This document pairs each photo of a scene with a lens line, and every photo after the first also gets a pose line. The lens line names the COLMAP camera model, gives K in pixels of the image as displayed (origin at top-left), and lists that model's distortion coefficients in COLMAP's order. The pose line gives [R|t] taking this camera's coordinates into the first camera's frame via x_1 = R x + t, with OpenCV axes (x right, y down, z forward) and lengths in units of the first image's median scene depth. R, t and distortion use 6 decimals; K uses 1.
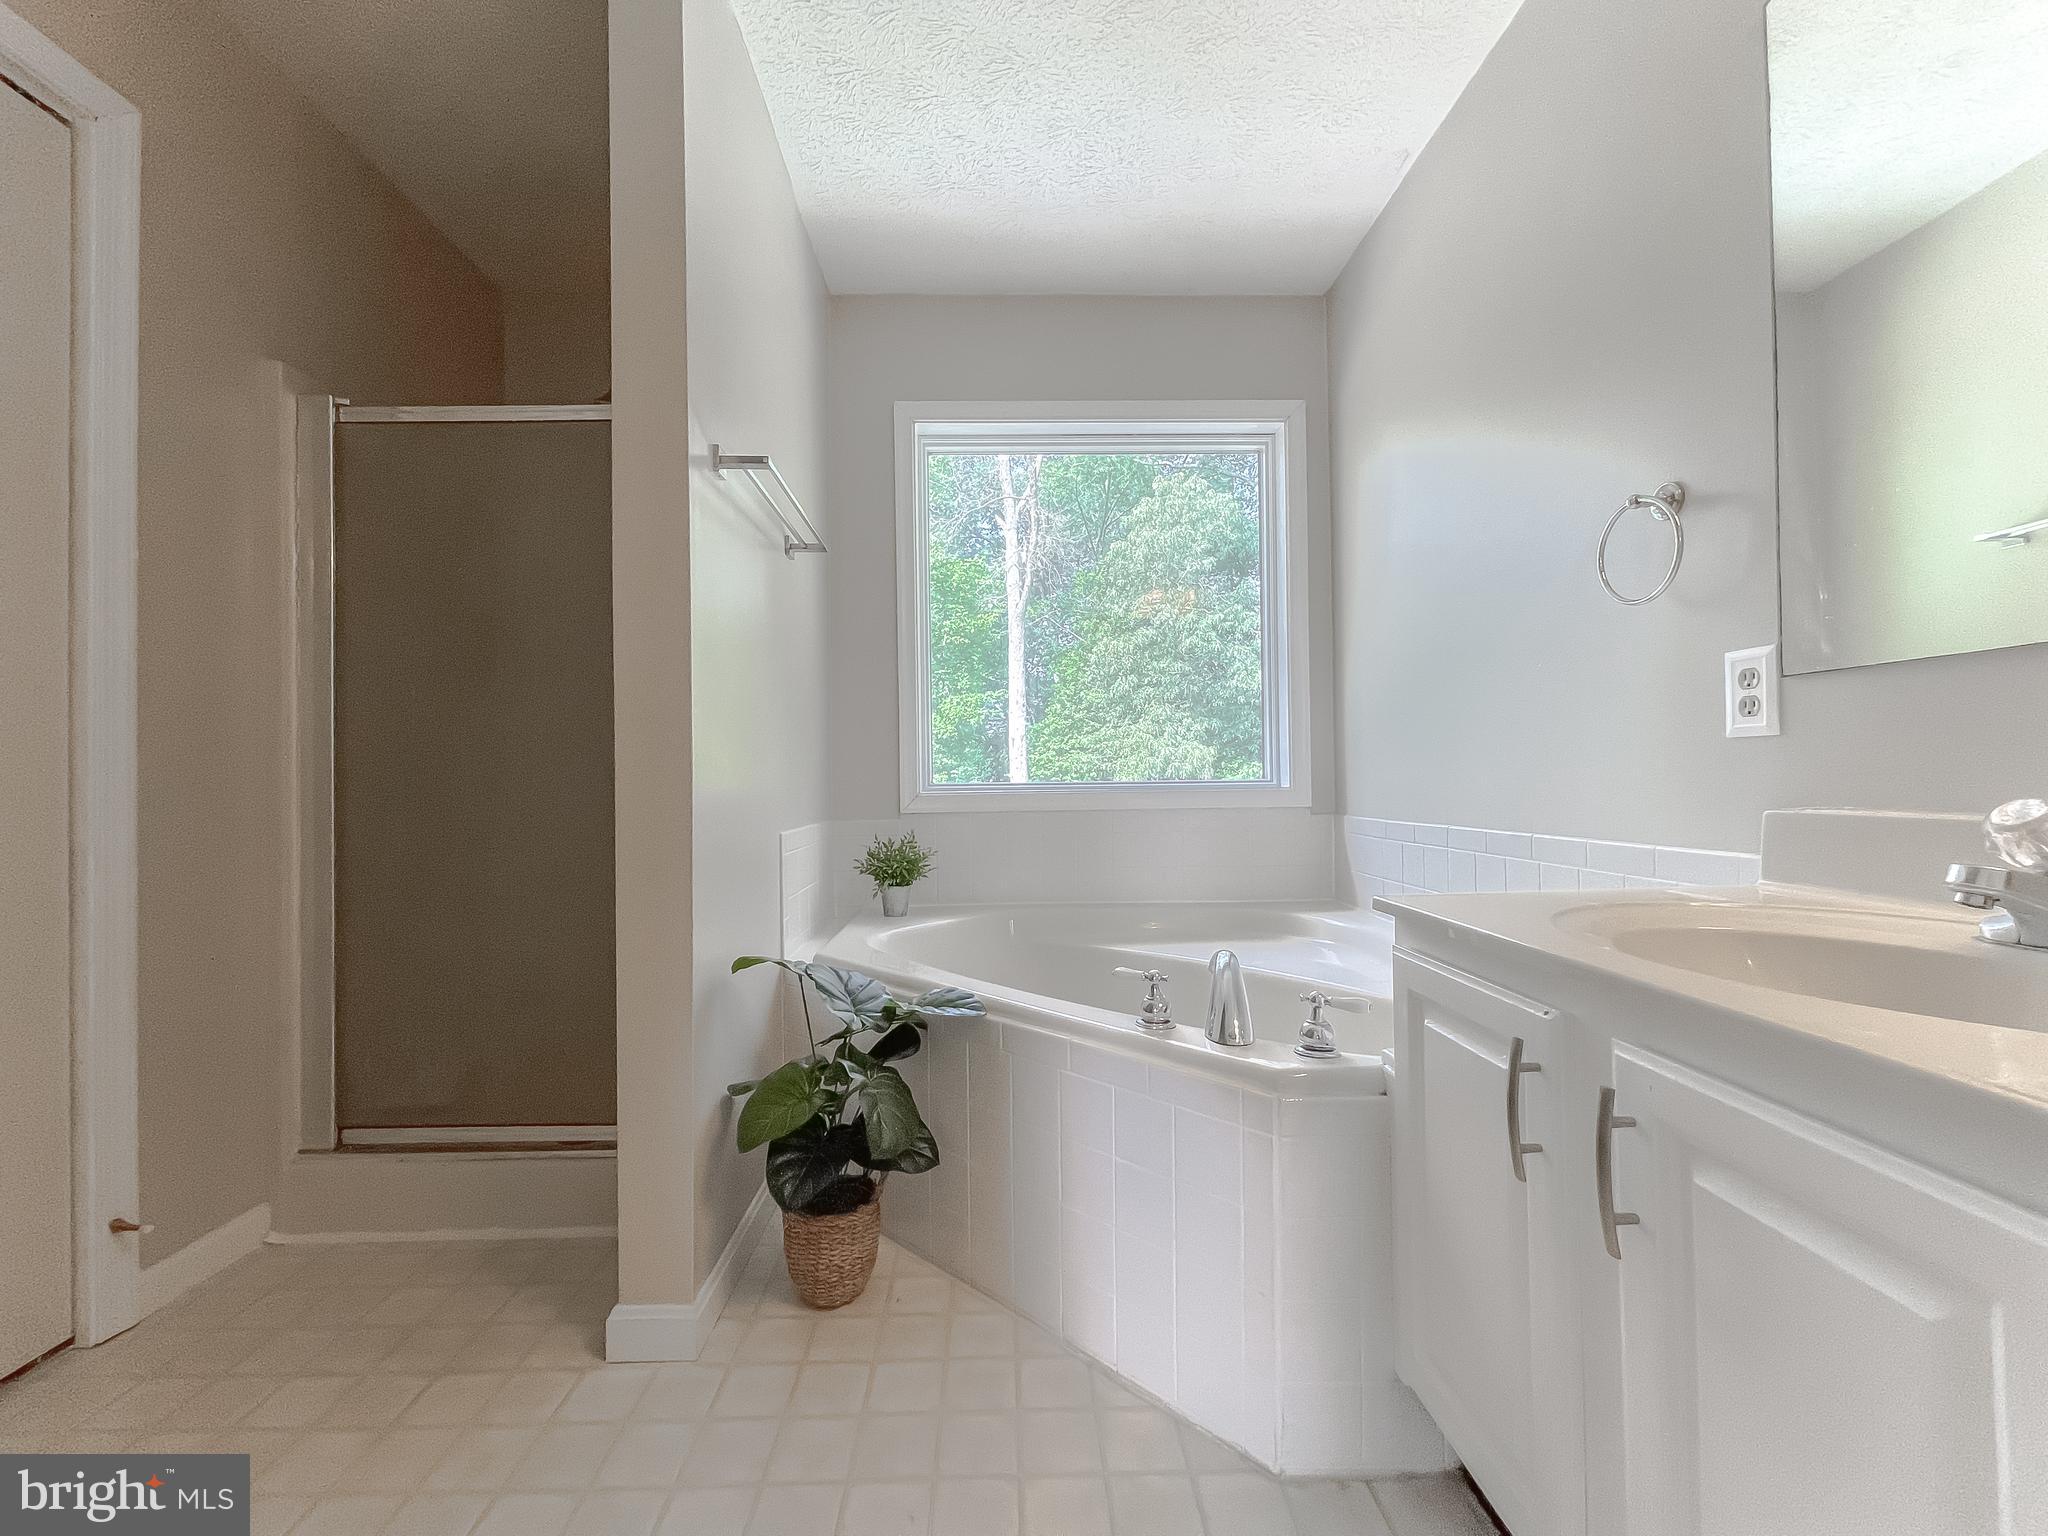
lens RADIAL K [[829.5, 0, 1018.9], [0, 829.5, 767.5], [0, 0, 1]] dist [0.000101, -0.000289]
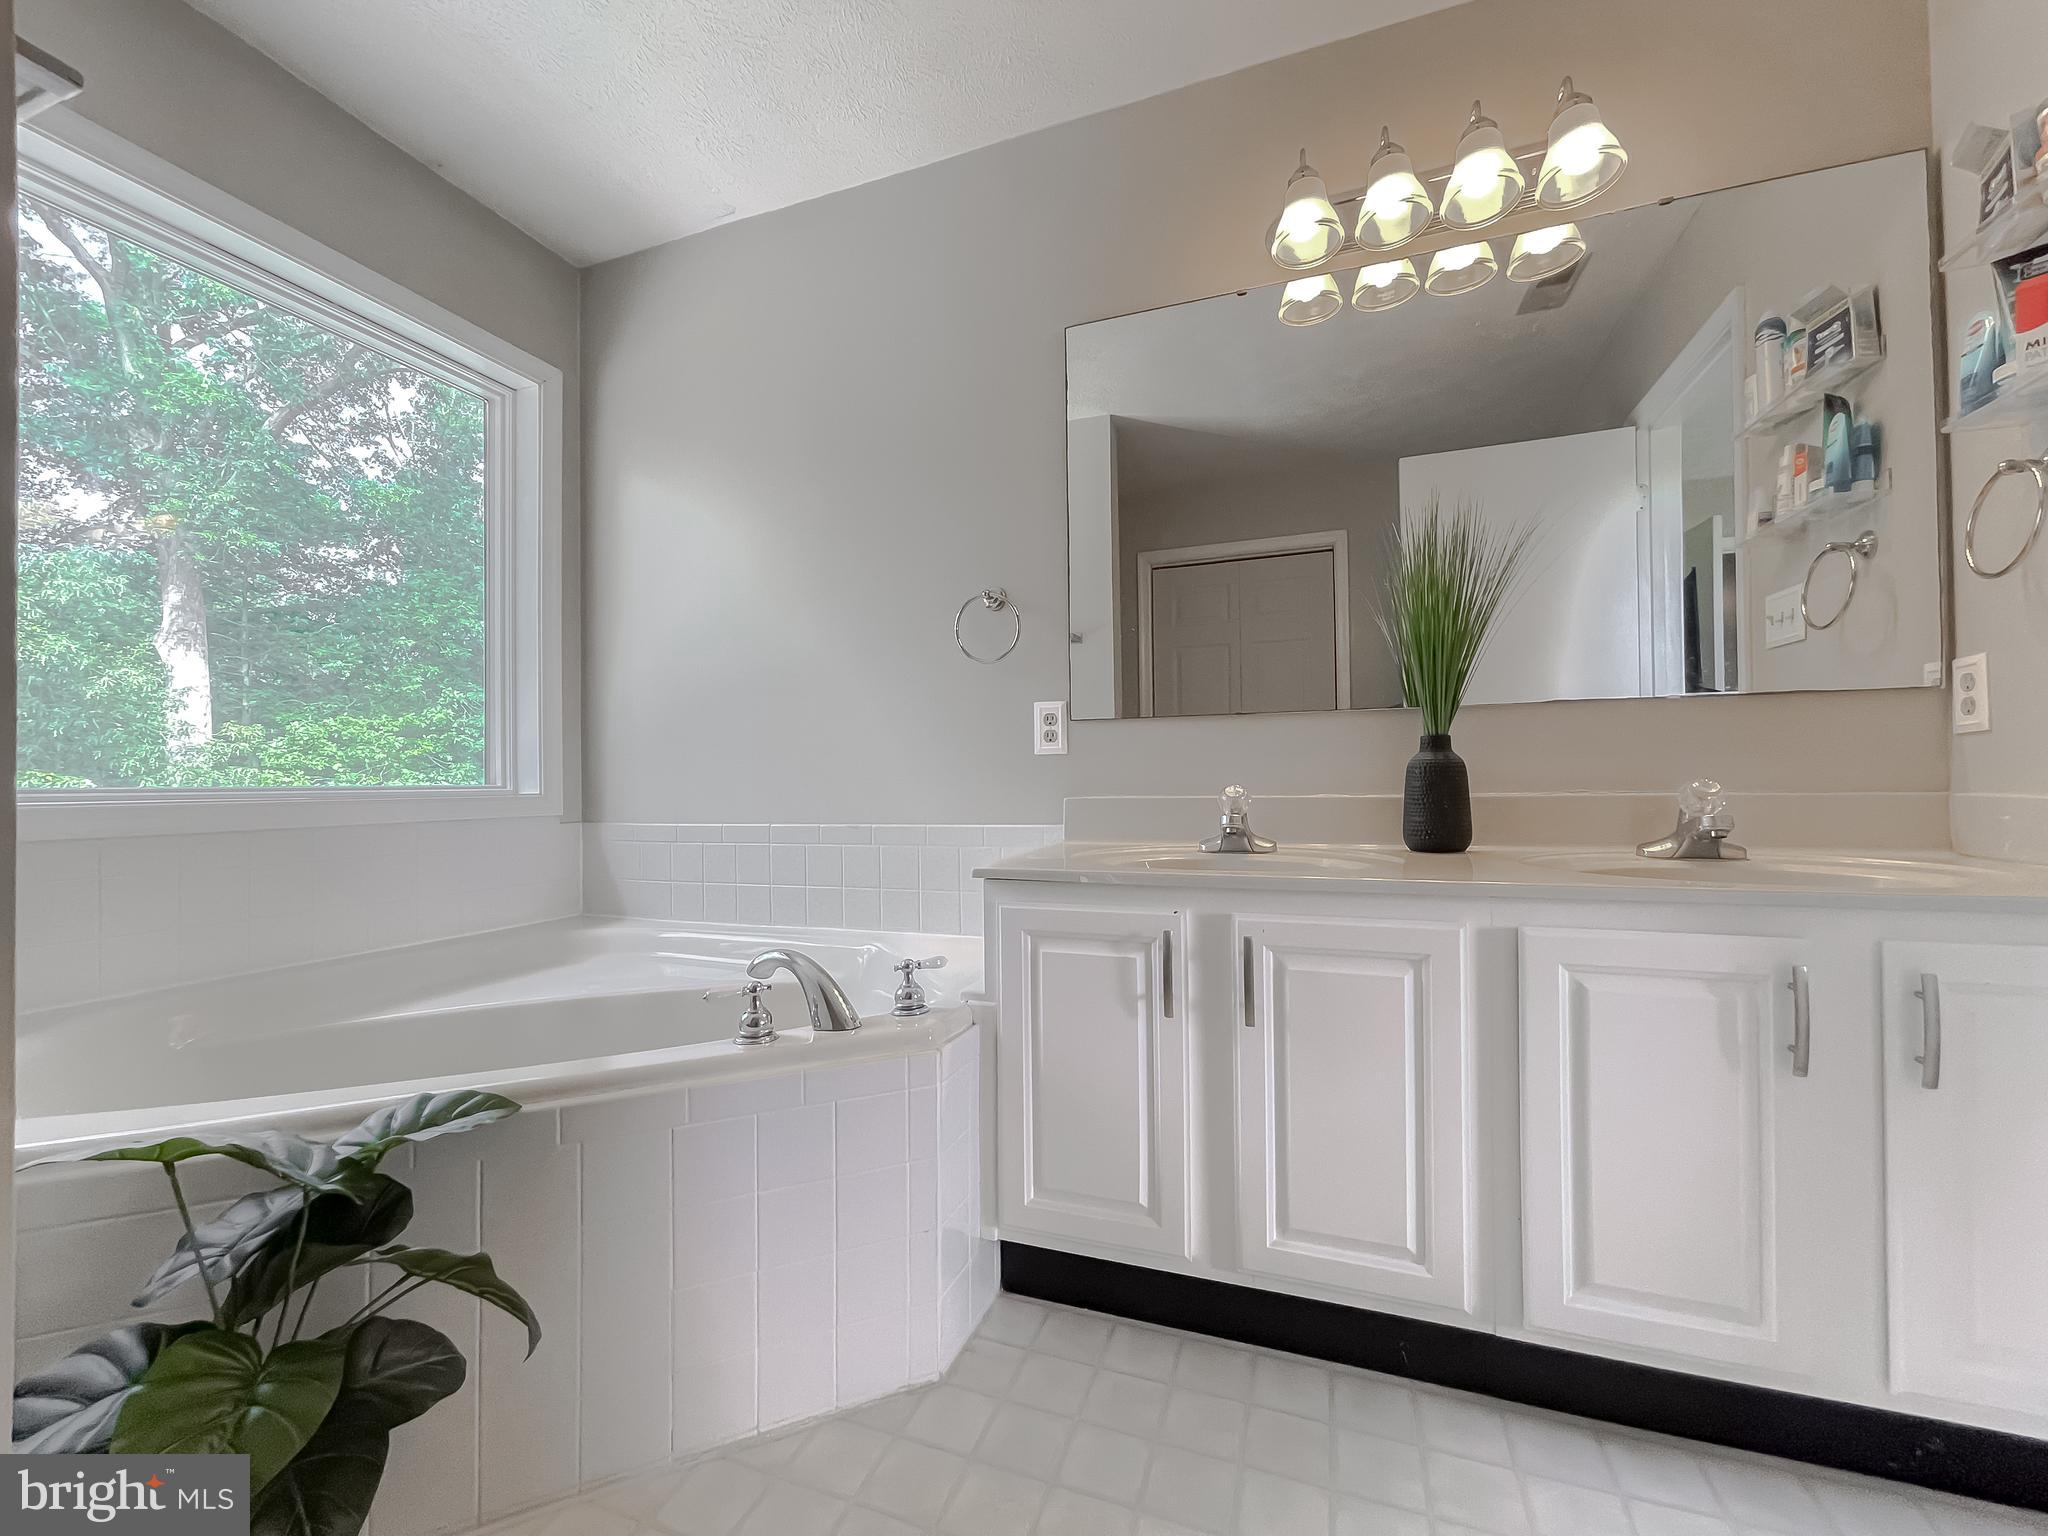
lens RADIAL K [[829.5, 0, 1019.1], [0, 829.5, 760.5], [0, 0, 1]] dist [0.000101, -0.000289]
pose [[0.369785, 0.033421, 0.928516, -0.643724], [-0.007838, 0.999429, -0.032852, 0.028225], [-0.929084, 0.004871, 0.369836, 0.409592]]
